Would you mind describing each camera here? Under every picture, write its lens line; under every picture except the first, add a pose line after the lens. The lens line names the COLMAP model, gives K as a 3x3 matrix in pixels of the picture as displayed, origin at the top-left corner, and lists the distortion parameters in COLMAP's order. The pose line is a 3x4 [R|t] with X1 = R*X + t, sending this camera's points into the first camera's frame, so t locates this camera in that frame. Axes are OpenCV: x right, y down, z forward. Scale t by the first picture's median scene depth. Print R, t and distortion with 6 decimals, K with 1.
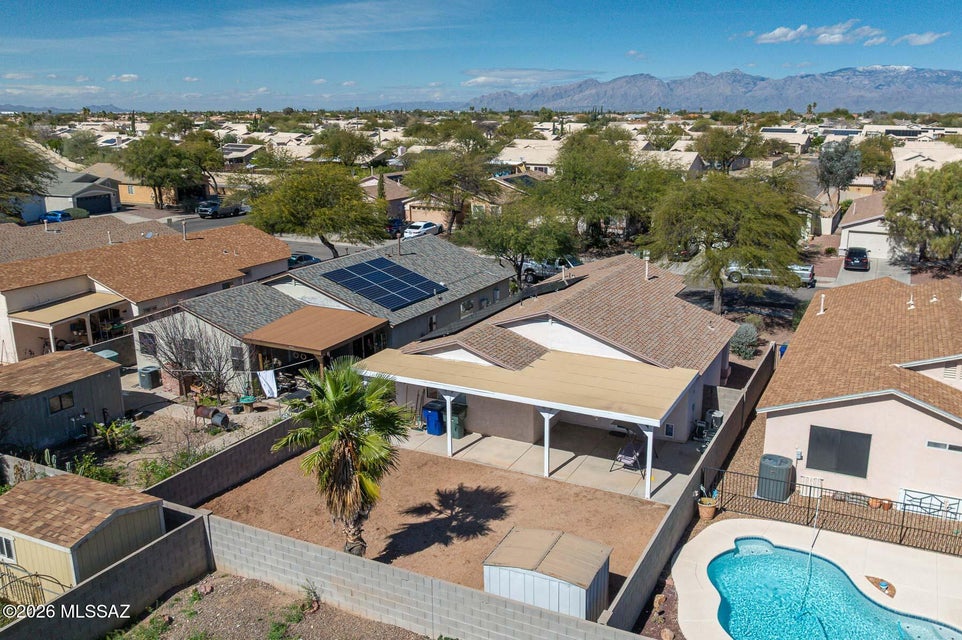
lens RADIAL K [[794.1, 0, 481.0], [0, 794.1, 320.0], [0, 0, 1]] dist [0.000741, -0.006176]
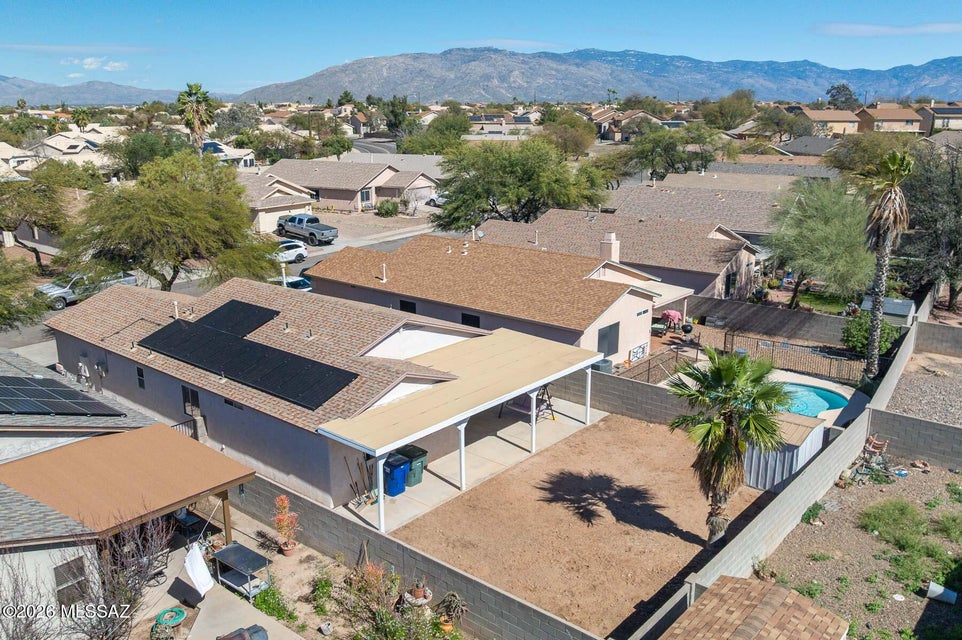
lens RADIAL K [[794.1, 0, 481.0], [0, 794.1, 320.0], [0, 0, 1]] dist [0.000741, -0.006176]
pose [[0.277693, -0.252352, 0.926933, -0.905586], [0.277415, 0.944841, 0.174118, -0.178458], [-0.919743, 0.208793, 0.332382, 0.715785]]
